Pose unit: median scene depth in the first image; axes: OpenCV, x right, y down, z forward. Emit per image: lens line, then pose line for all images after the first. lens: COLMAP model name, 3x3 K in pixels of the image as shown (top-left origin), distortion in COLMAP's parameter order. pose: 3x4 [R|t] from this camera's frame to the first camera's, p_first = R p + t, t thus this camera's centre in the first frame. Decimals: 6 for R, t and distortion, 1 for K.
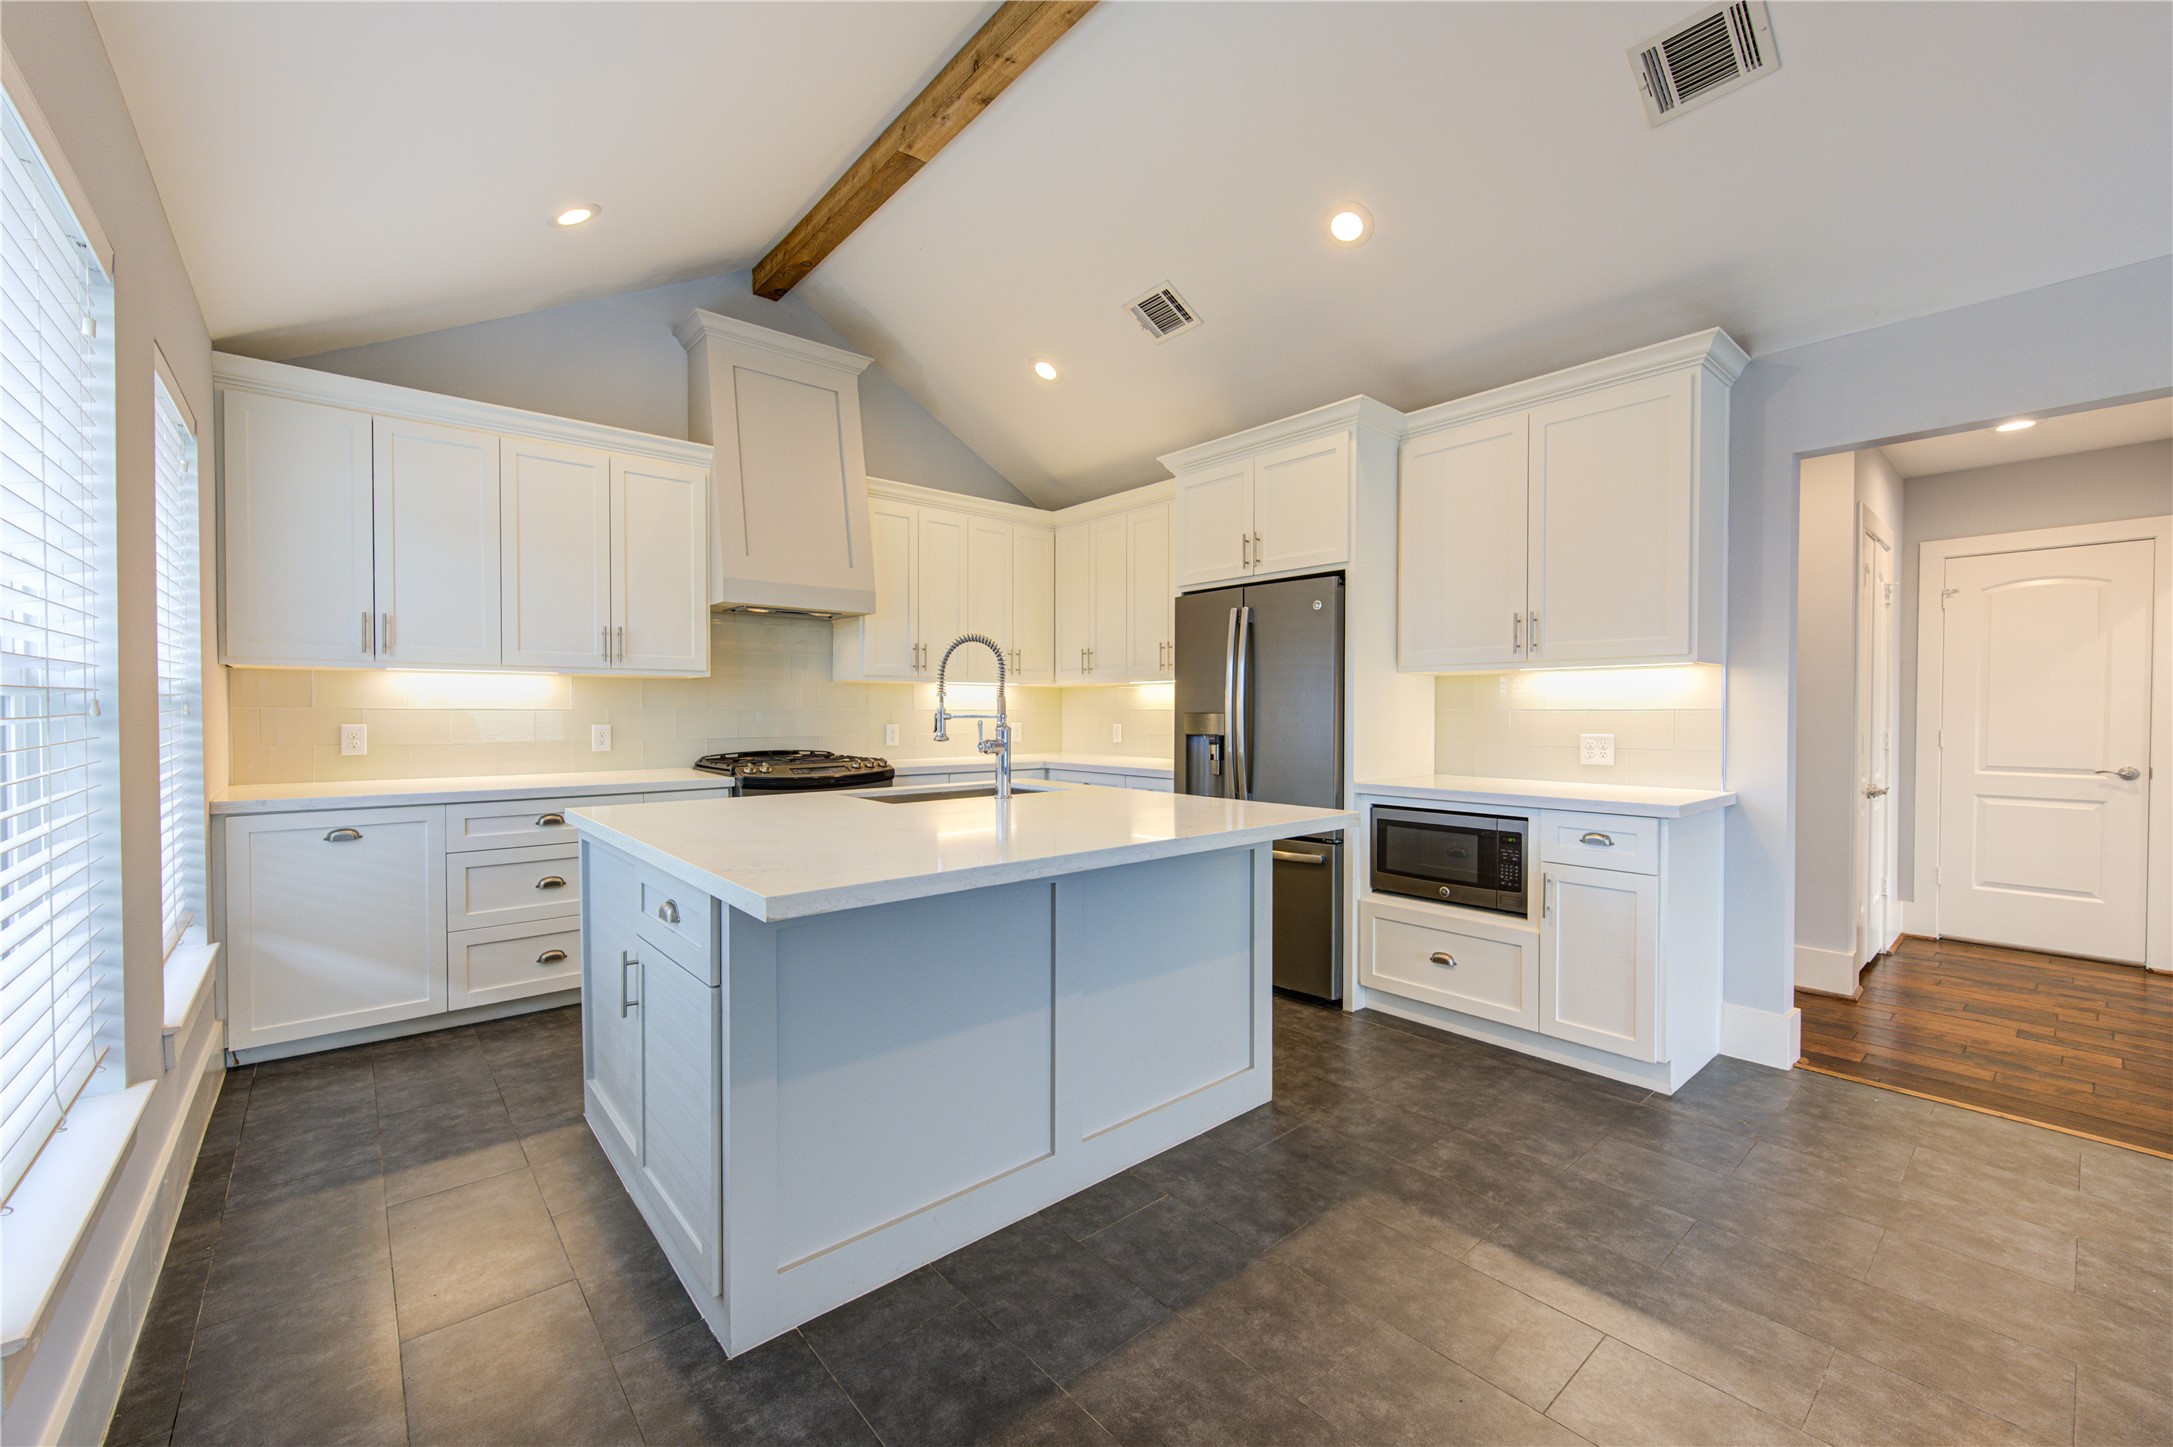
lens RADIAL K [[863.5, 0, 1087.8], [0, 863.5, 727.2], [0, 0, 1]] dist [-0.000782, -0.000153]
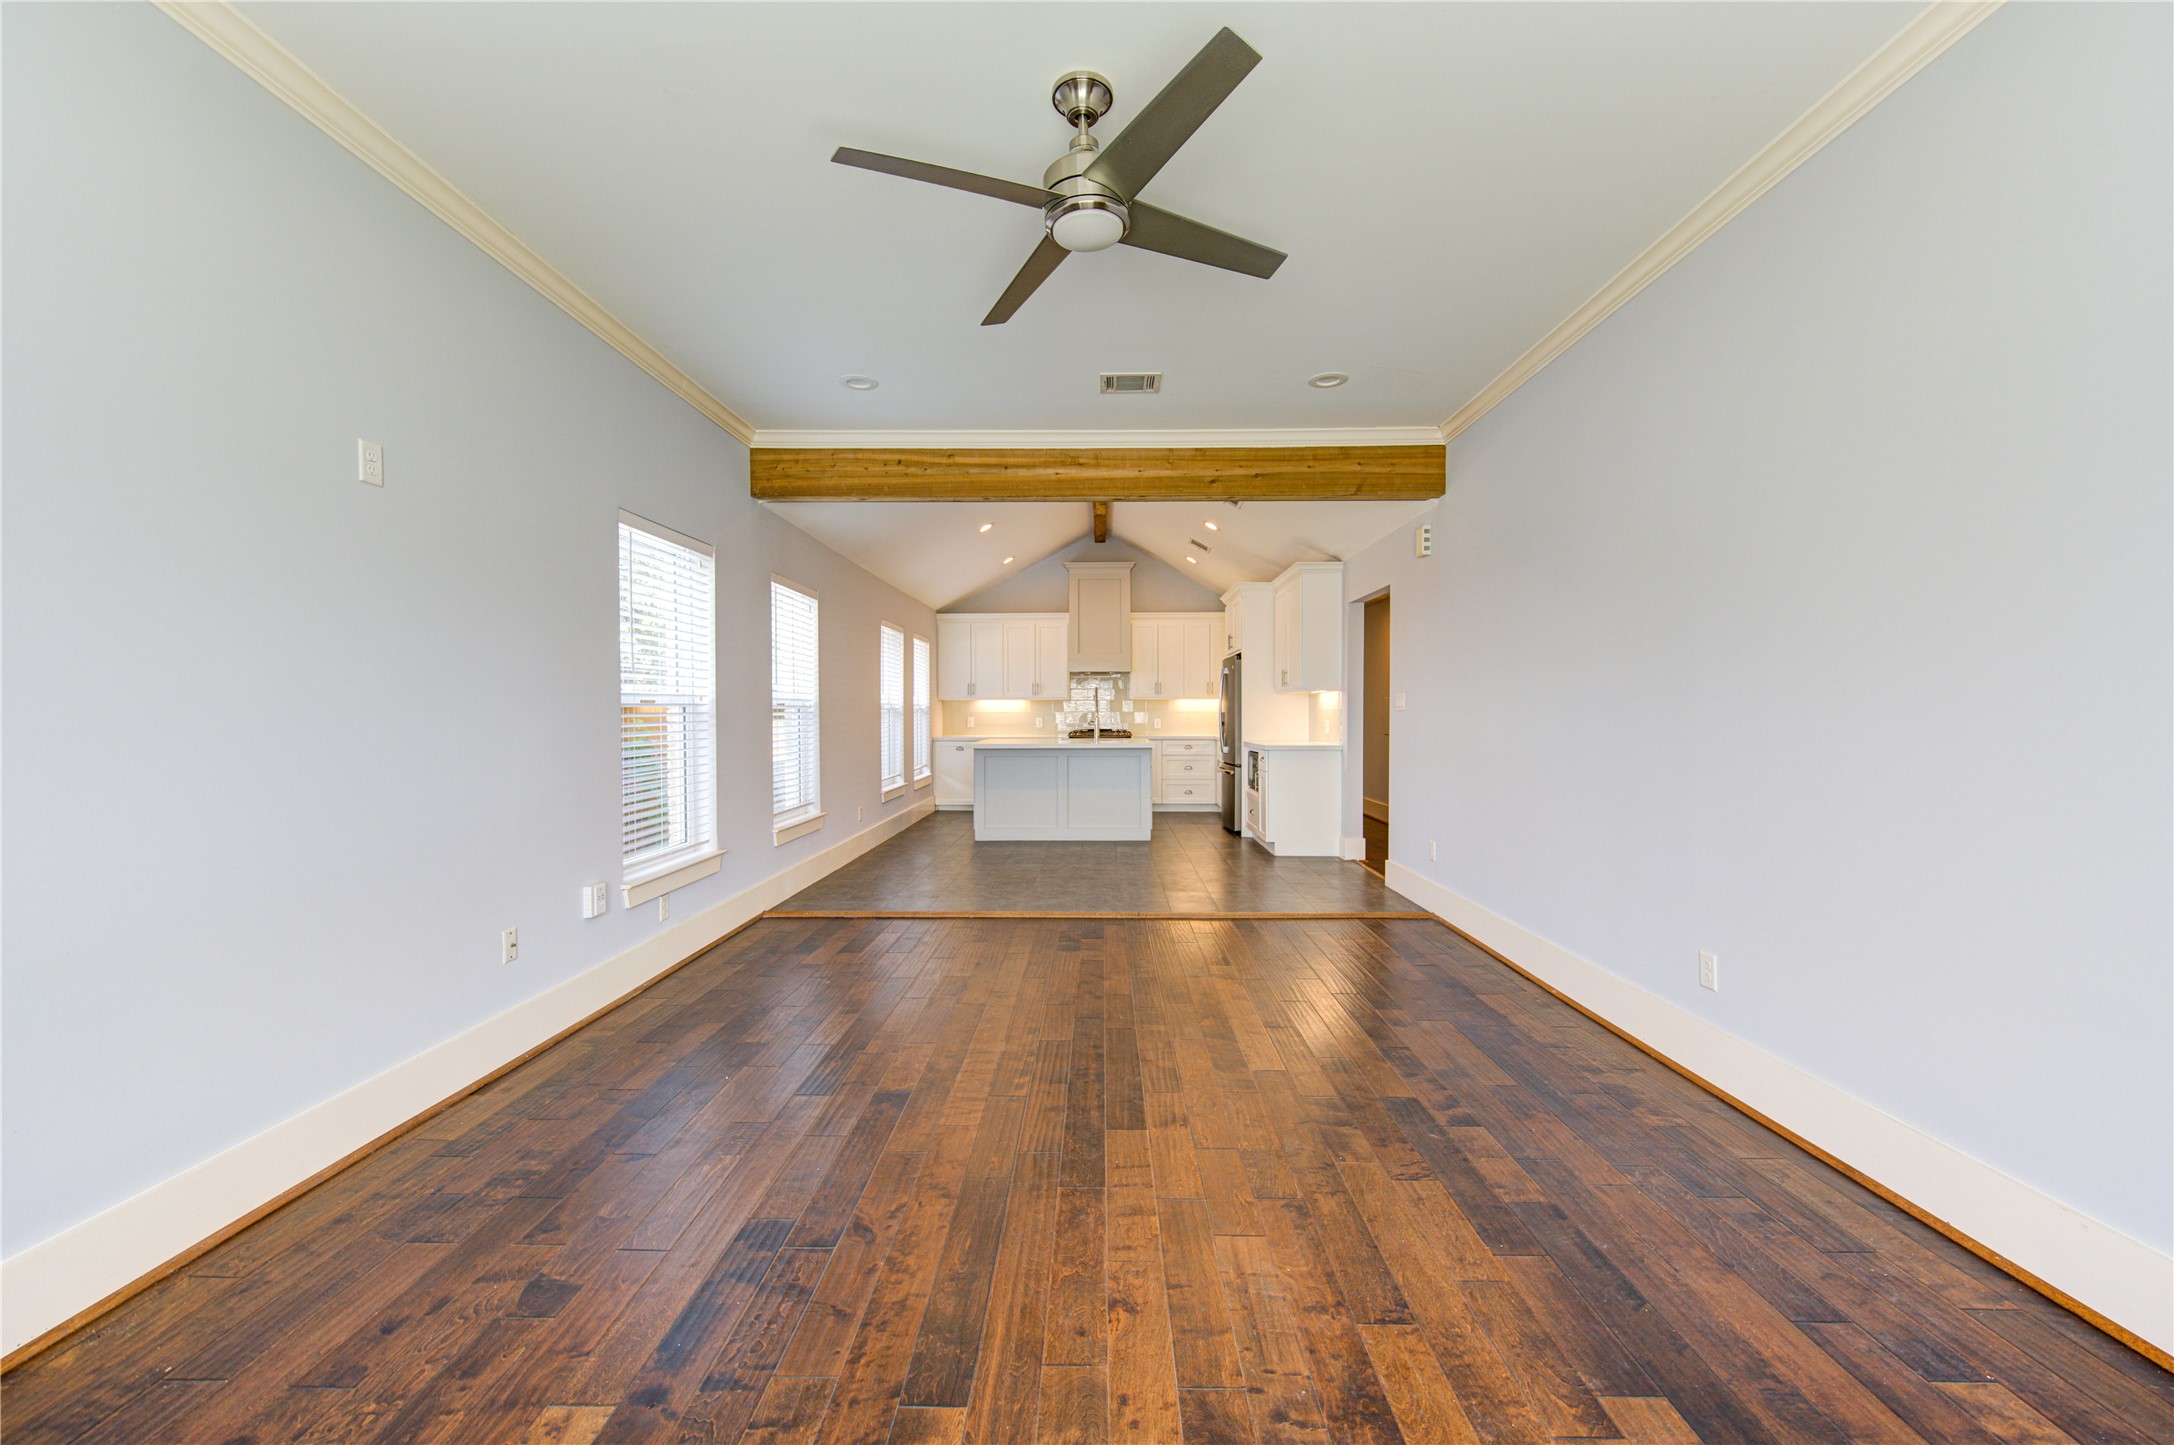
lens RADIAL K [[848.4, 0, 1086.9], [0, 848.4, 726.3], [0, 0, 1]] dist [-0.000552, -0.000261]
pose [[0.744082, 0.006288, -0.668059, 1.551919], [-0.007304, 0.999973, 0.001278, 0.023527], [0.668049, 0.003928, 0.744107, -1.035425]]
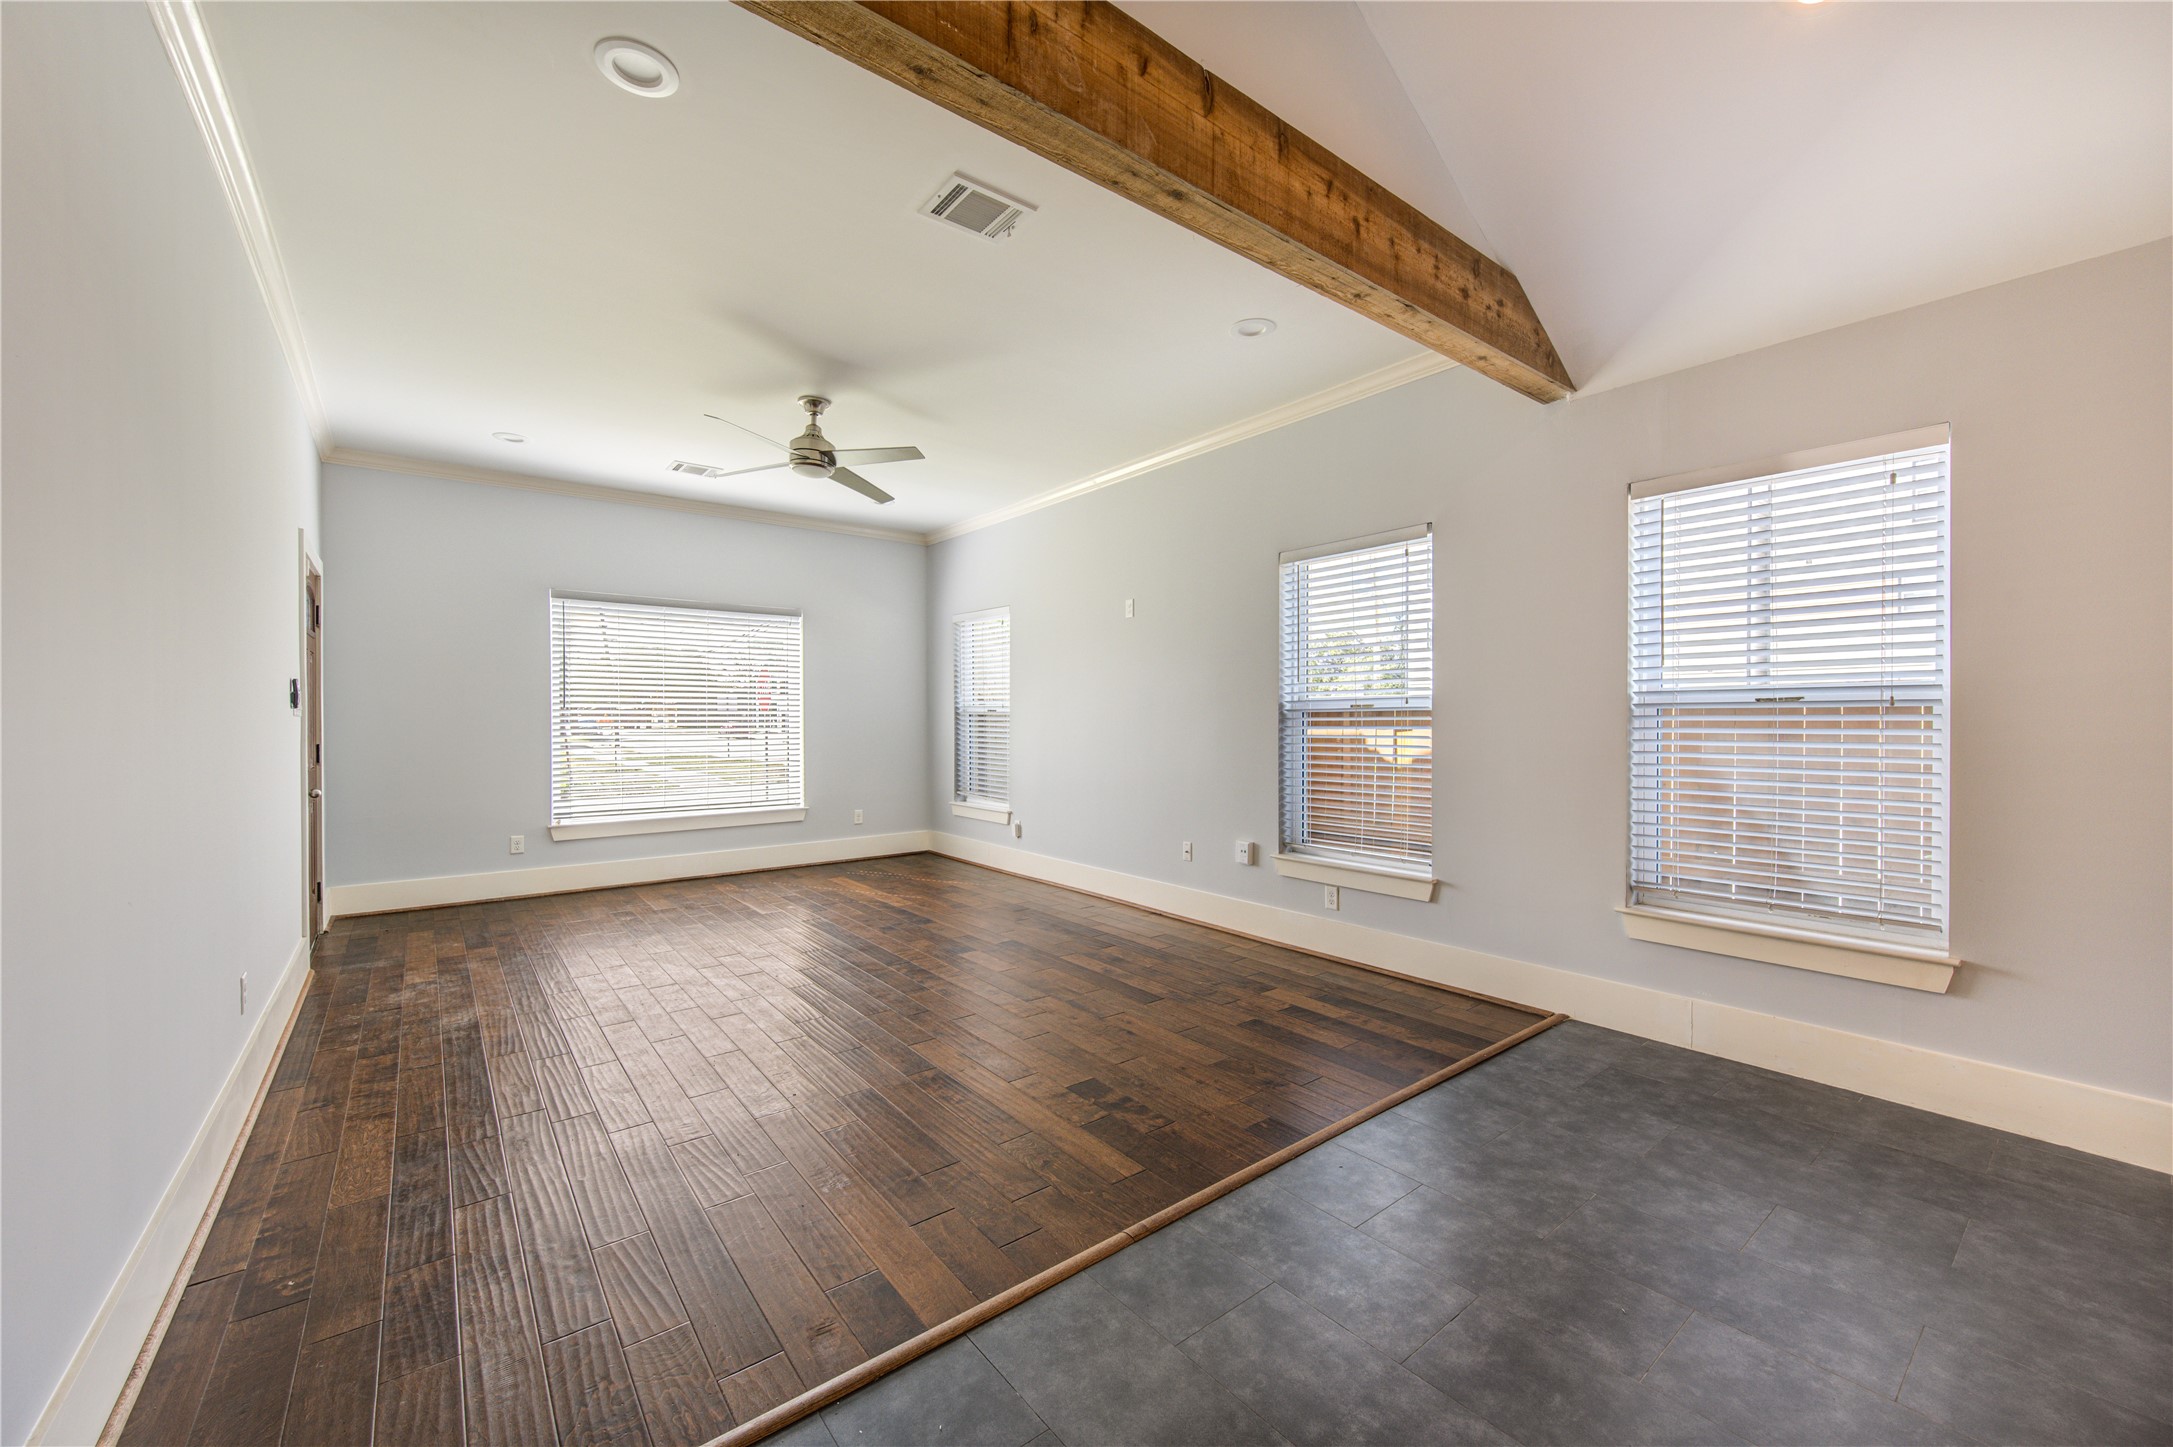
lens RADIAL K [[847.1, 0, 1093.3], [0, 847.1, 726.7], [0, 0, 1]] dist [0.002520, -0.002567]
pose [[-0.999148, -0.001620, 0.041233, 0.662214], [-0.000437, 0.999589, 0.028678, -0.009943], [-0.041262, 0.028636, -0.998738, 0.667509]]
